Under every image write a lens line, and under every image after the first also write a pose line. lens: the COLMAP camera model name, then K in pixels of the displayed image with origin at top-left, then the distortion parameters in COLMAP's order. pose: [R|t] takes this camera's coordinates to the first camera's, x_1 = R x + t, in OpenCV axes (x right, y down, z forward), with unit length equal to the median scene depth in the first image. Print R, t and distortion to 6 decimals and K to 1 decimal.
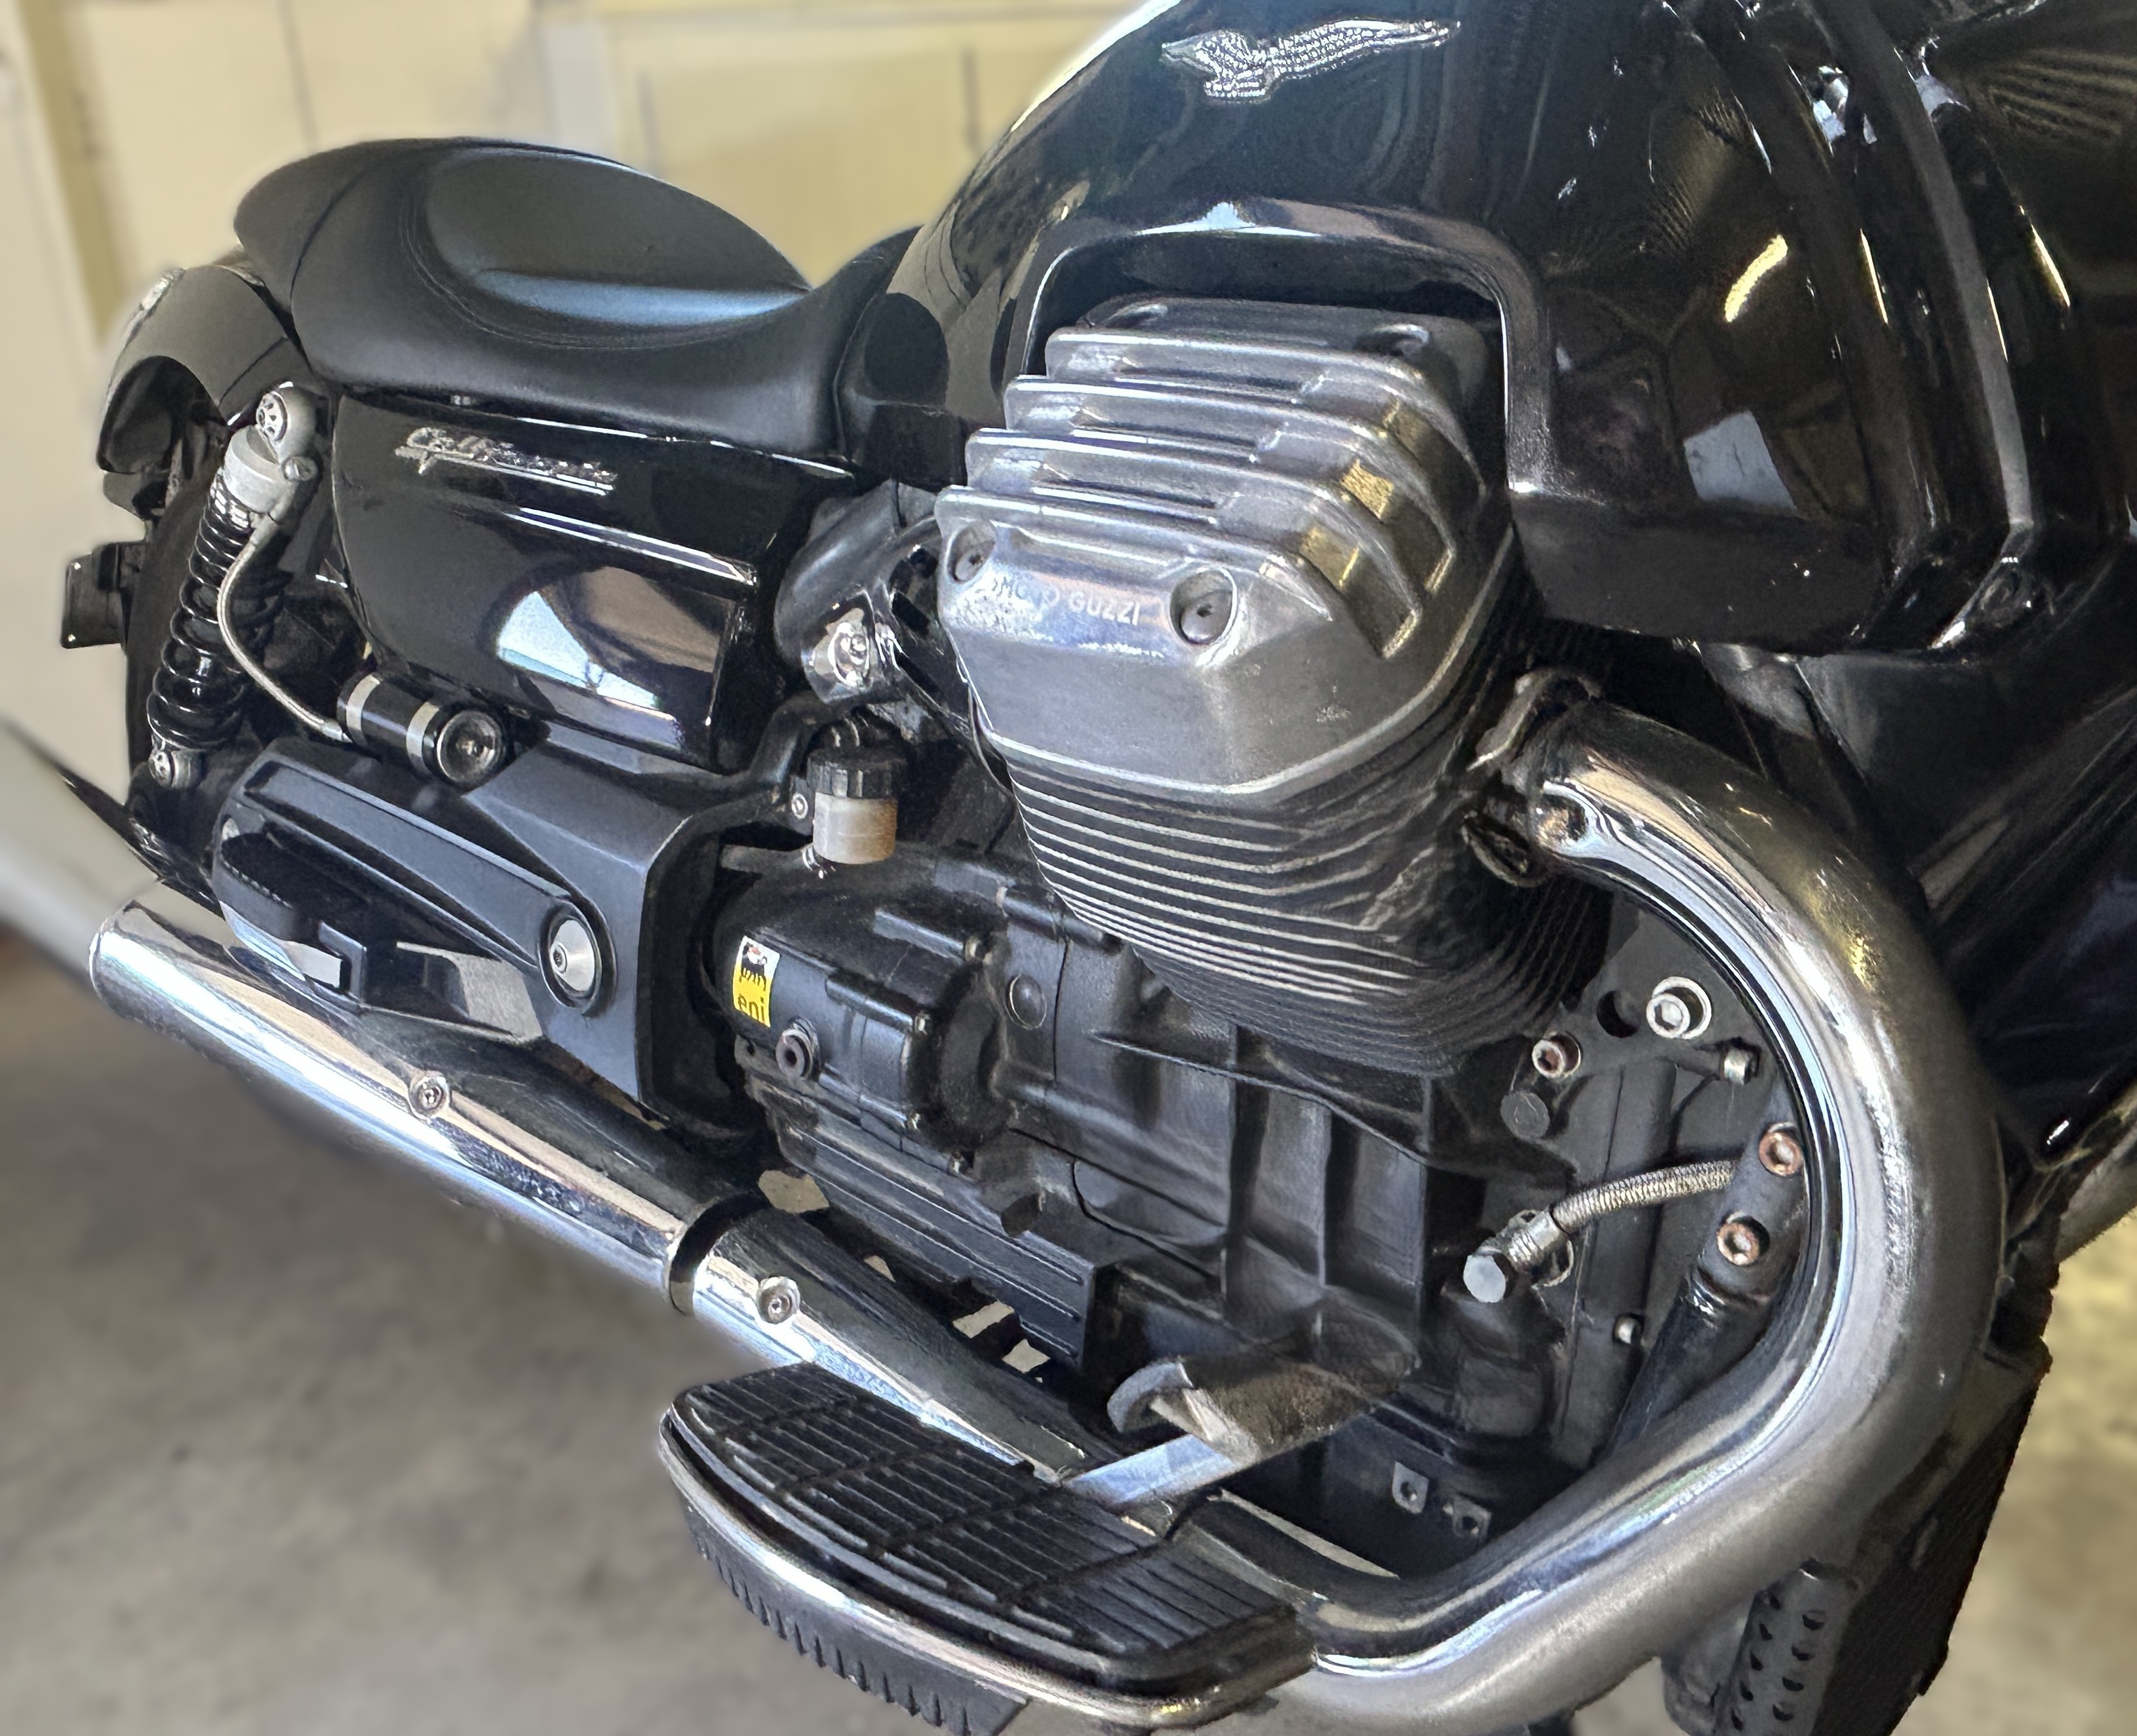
lens RADIAL K [[1869.3, 0, 1068.1], [0, 1869.3, 821.7], [0, 0, 1]] dist [-0.002408, -0.007138]
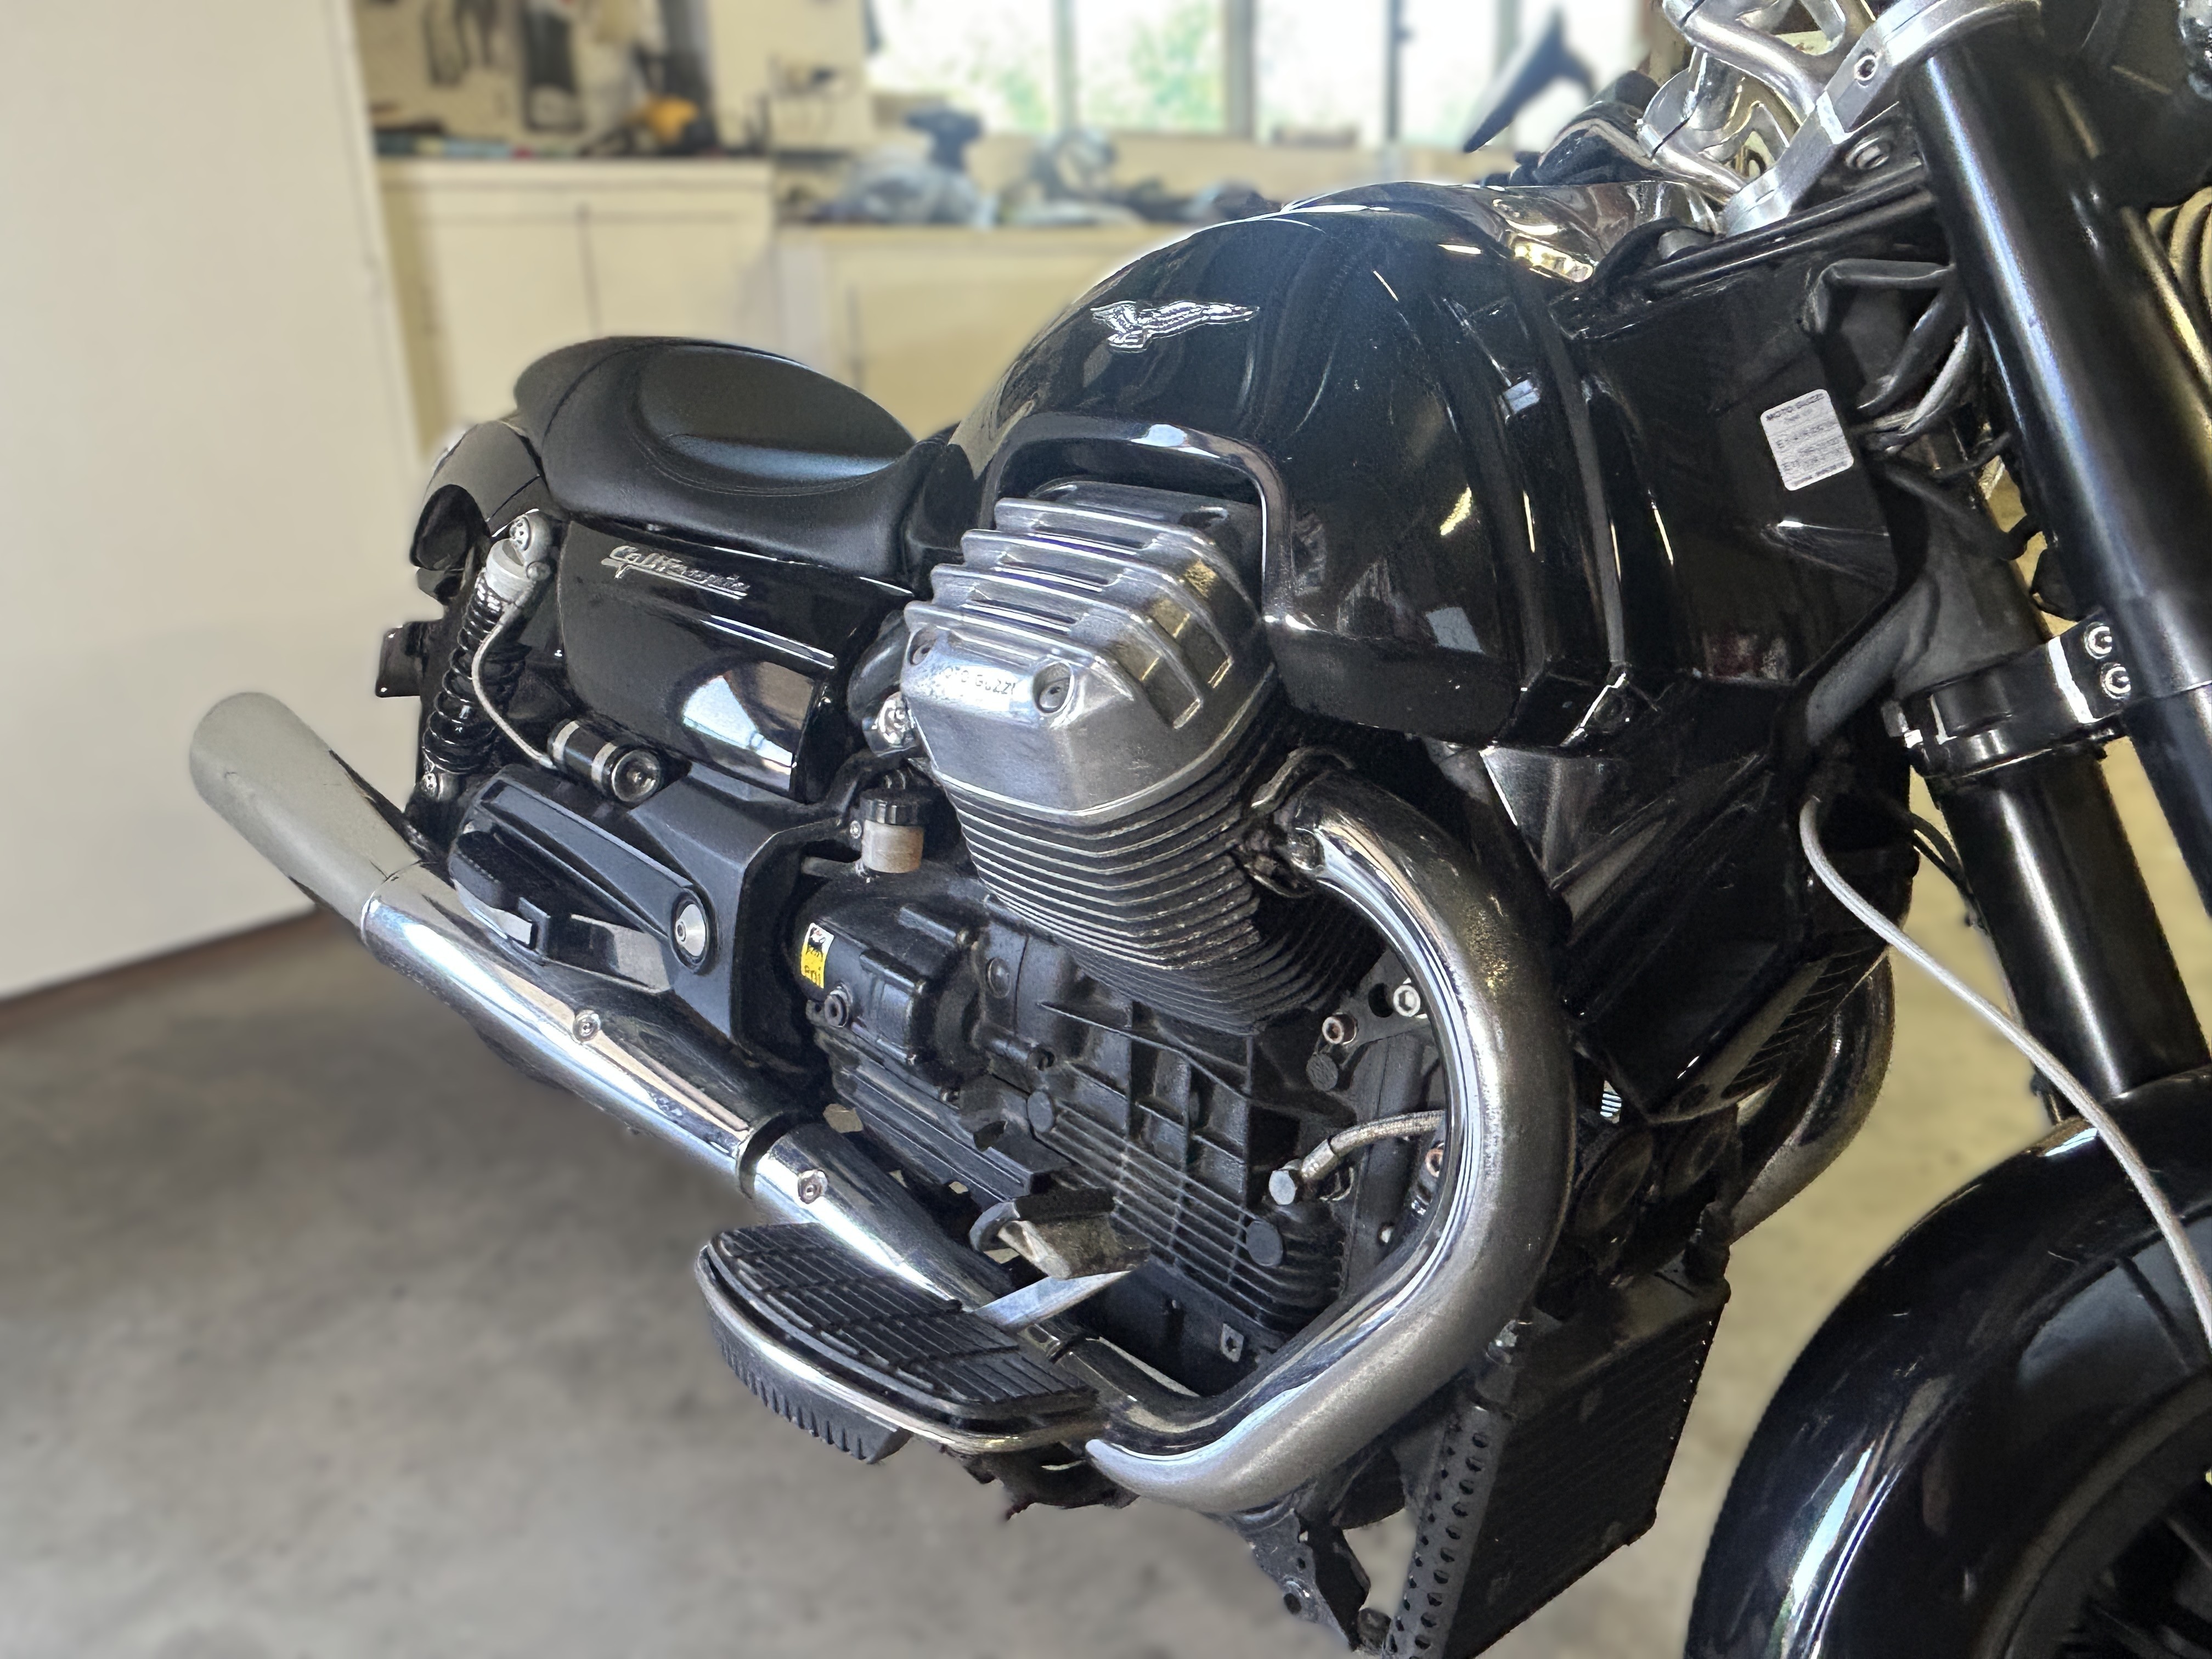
lens RADIAL K [[1548.4, 0, 1106.0], [0, 1548.4, 829.5], [0, 0, 1]] dist [-0.001071, -0.000712]
pose [[0.995968, 0.060570, -0.066170, 0.119327], [-0.063334, 0.997170, -0.040514, 0.026736], [0.063529, 0.044541, 0.996986, -0.132263]]
